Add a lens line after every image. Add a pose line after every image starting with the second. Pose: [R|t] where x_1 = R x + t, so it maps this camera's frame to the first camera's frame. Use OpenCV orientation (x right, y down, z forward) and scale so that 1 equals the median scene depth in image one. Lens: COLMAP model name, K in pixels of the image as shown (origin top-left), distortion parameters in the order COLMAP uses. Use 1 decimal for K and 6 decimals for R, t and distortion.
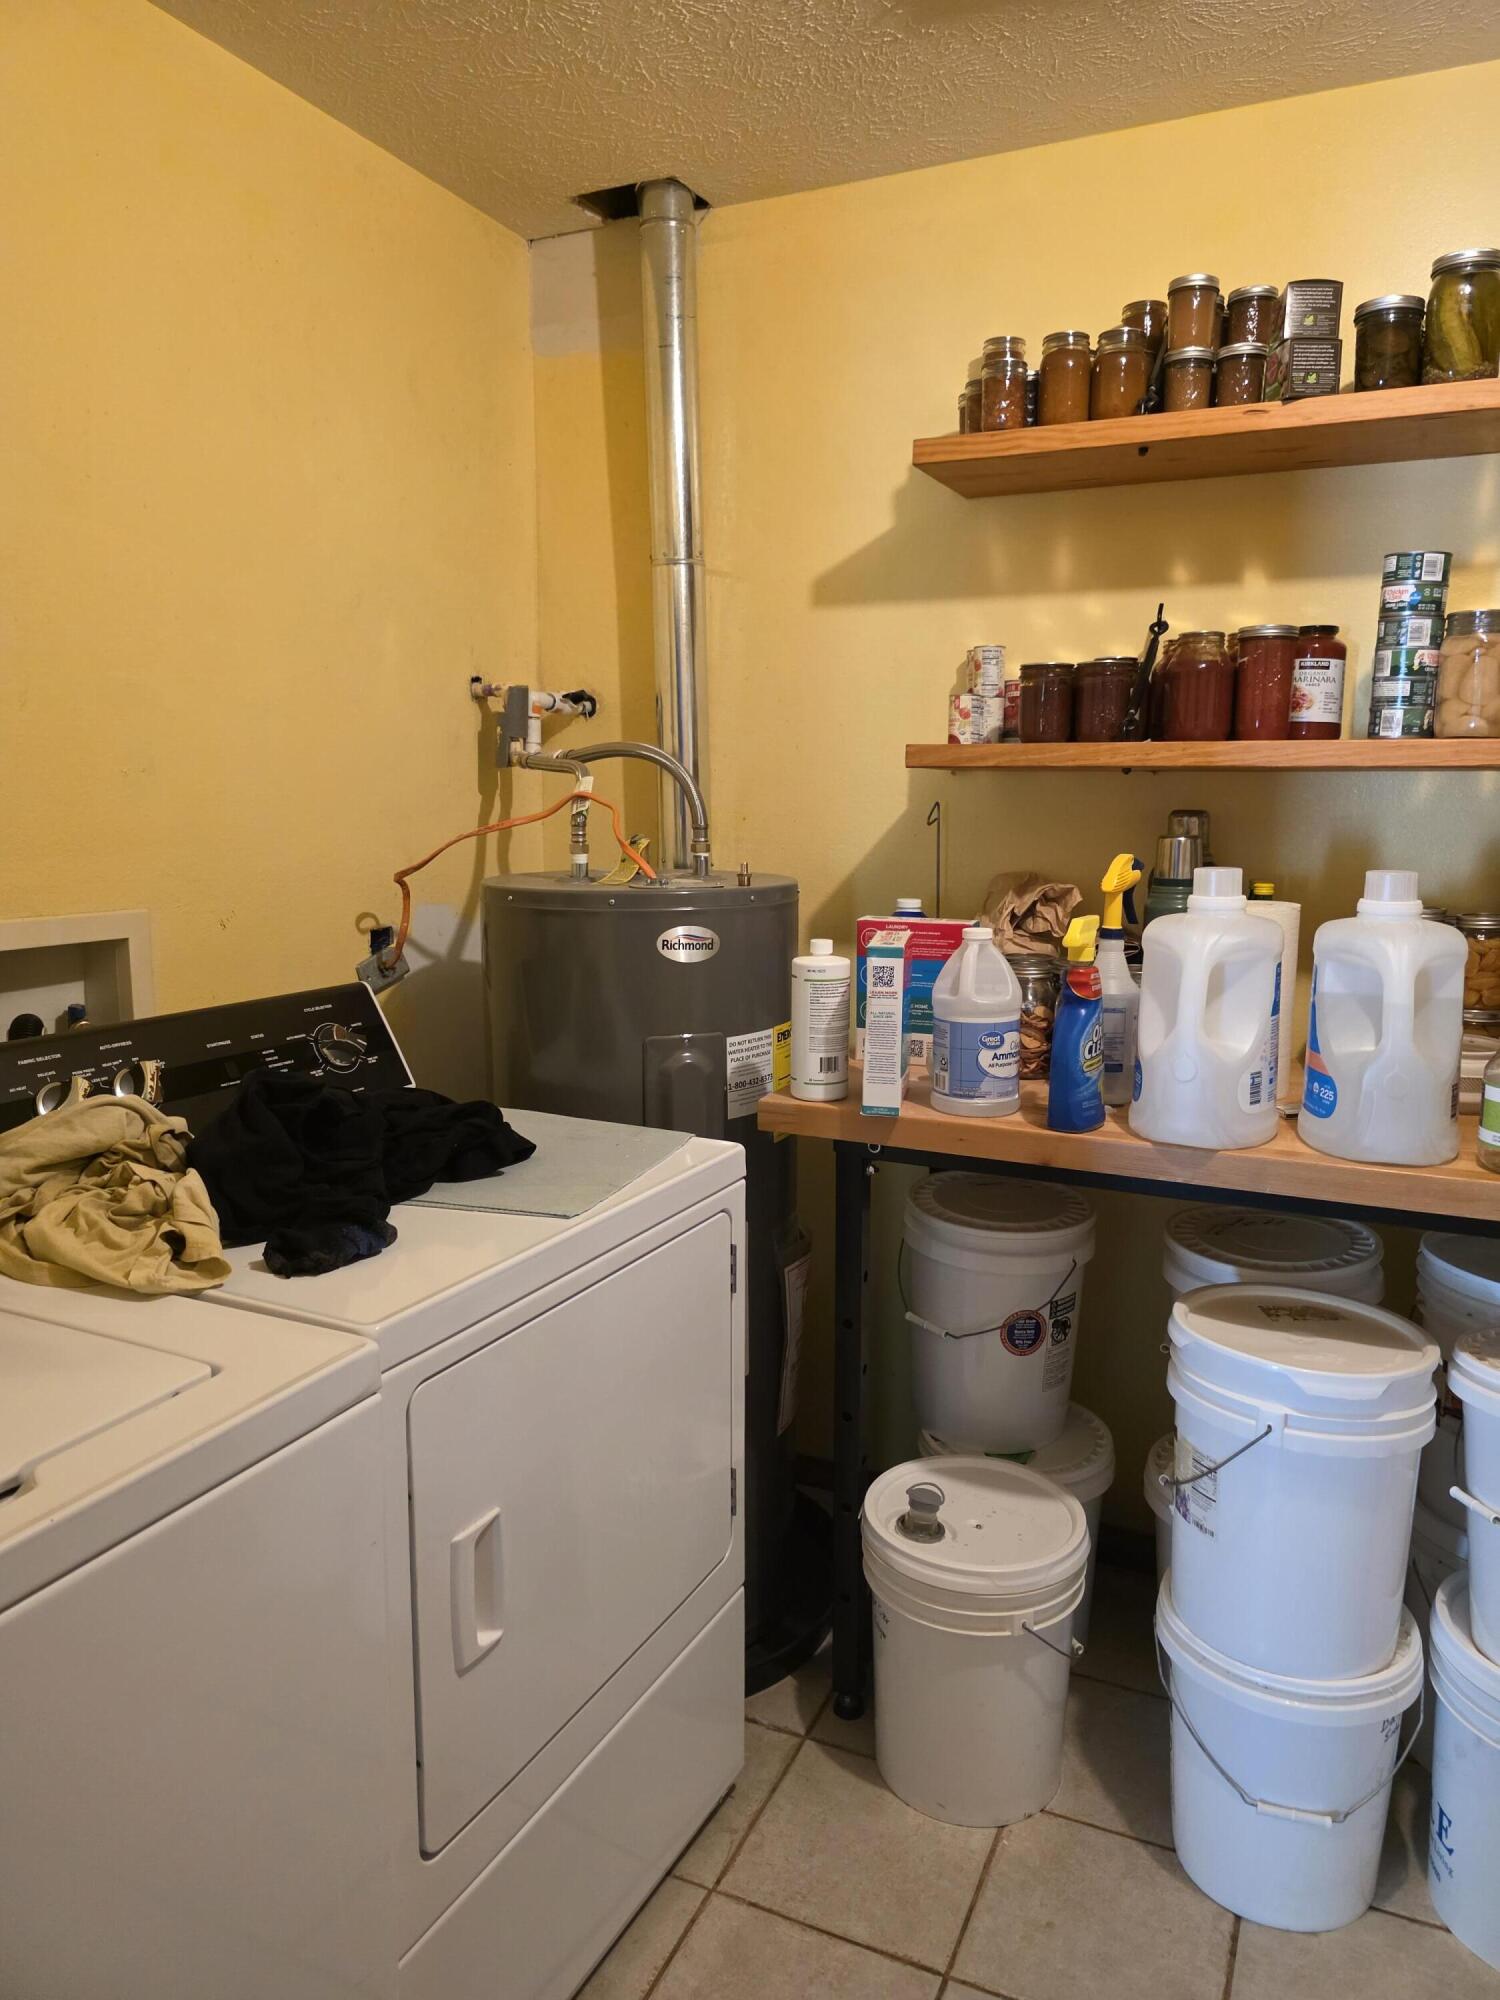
lens RADIAL K [[1340.9, 0, 741.8], [0, 1340.9, 995.9], [0, 0, 1]] dist [0.068900, -0.065257]
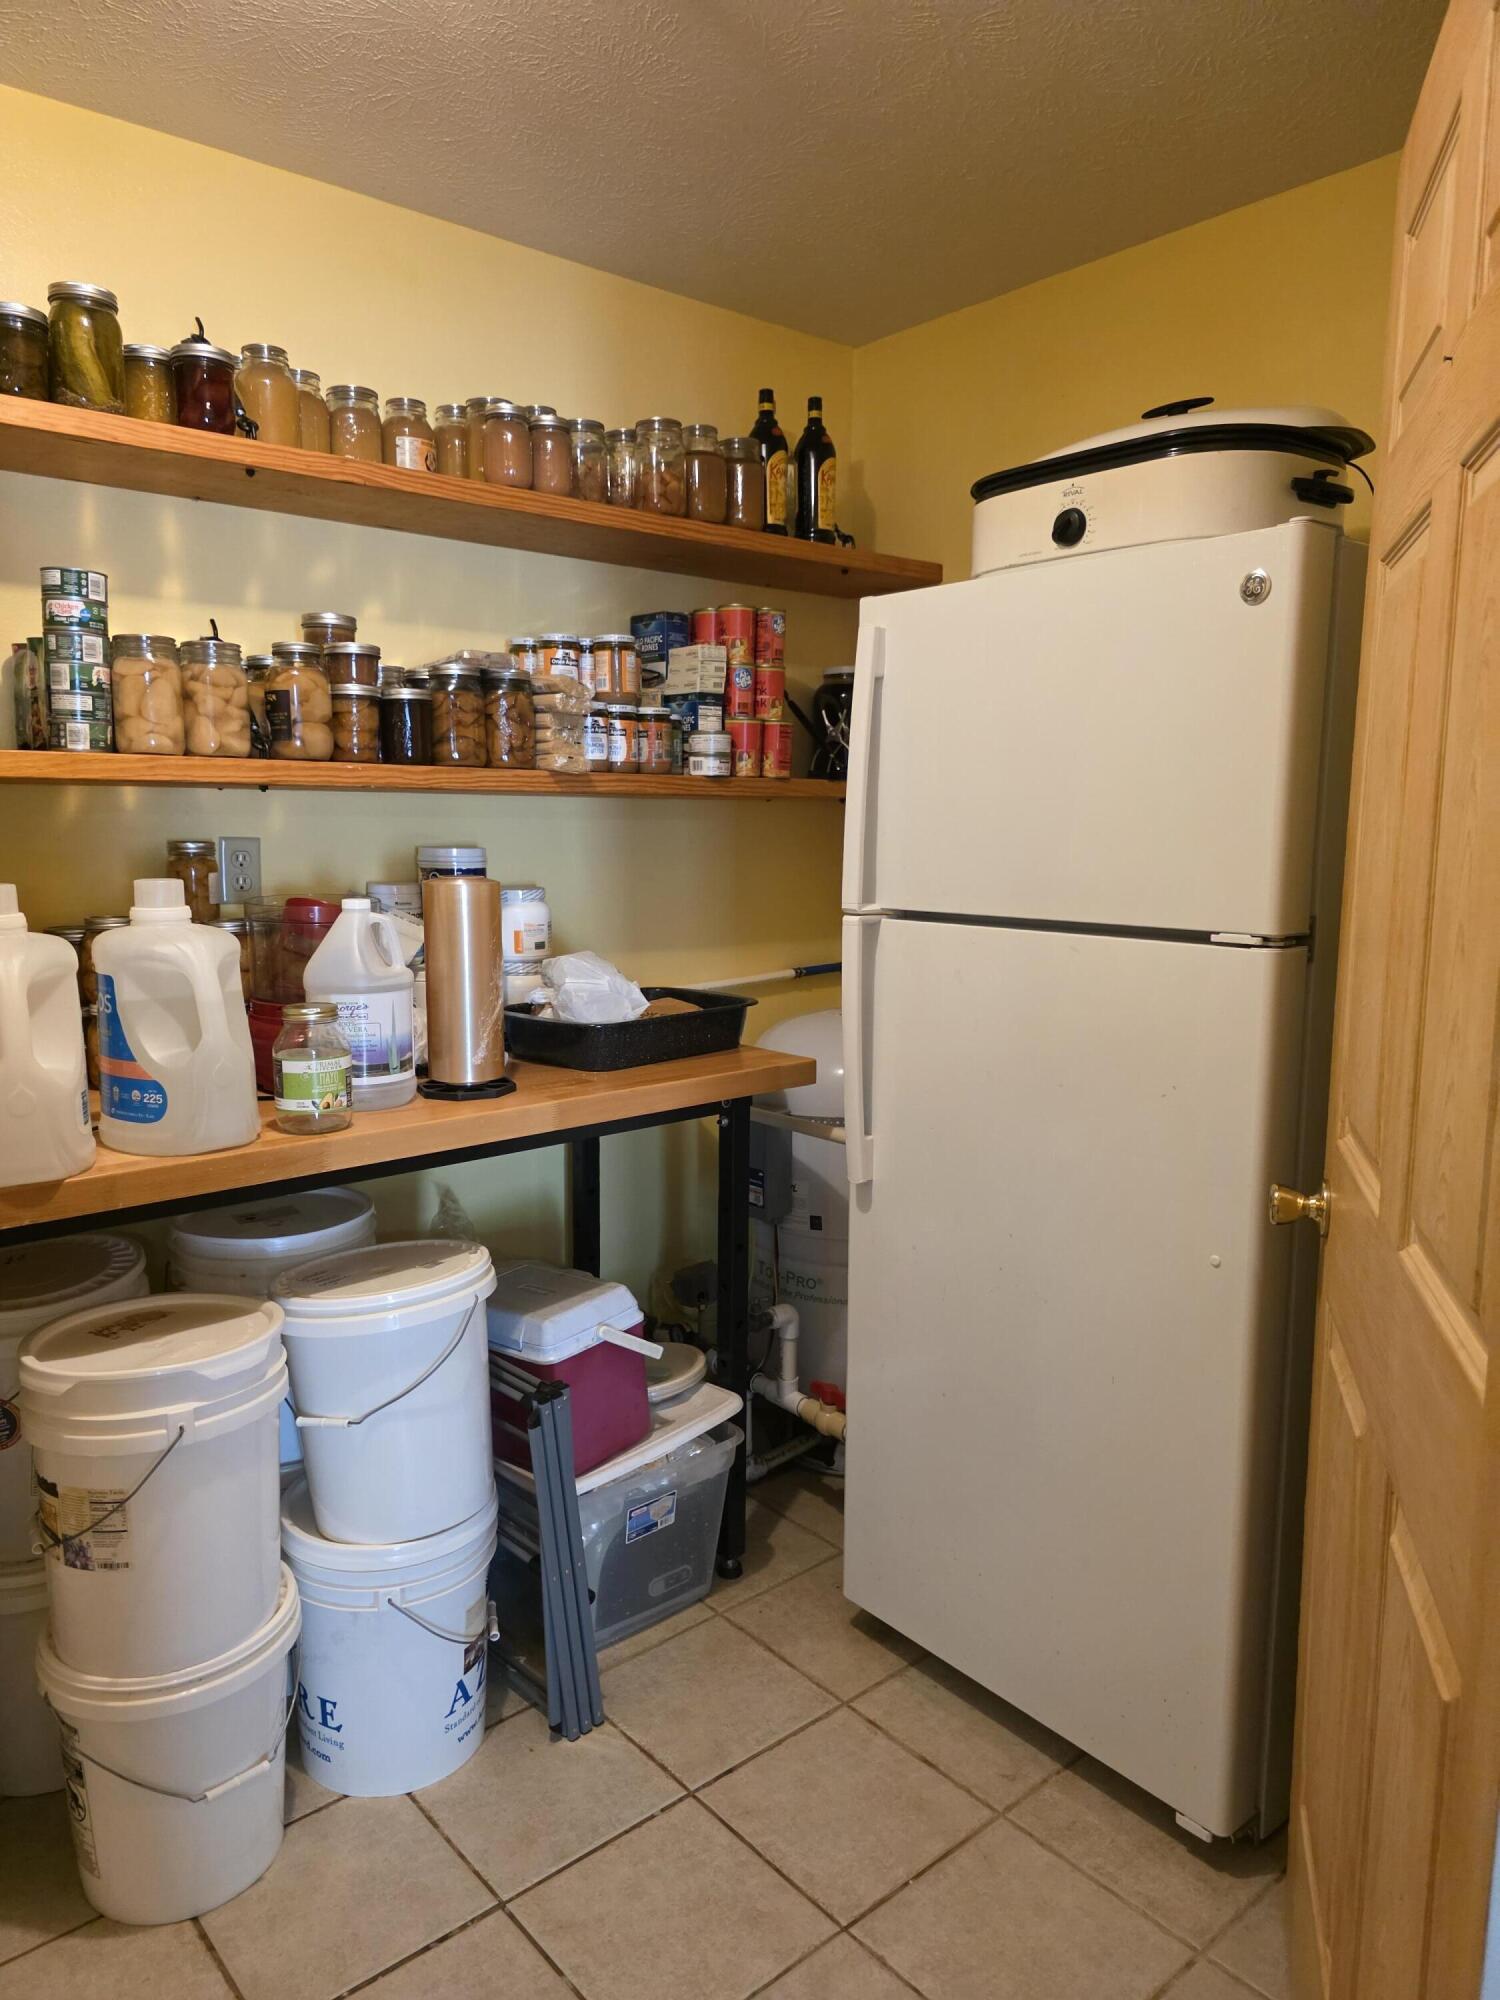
lens RADIAL K [[1387.6, 0, 748.6], [0, 1387.6, 1031.5], [0, 0, 1]] dist [0.075195, -0.072024]
pose [[0.421385, -0.144870, 0.895236, -0.291338], [0.137088, 0.985990, 0.095030, -0.015431], [-0.896461, 0.082682, 0.435341, 0.115983]]
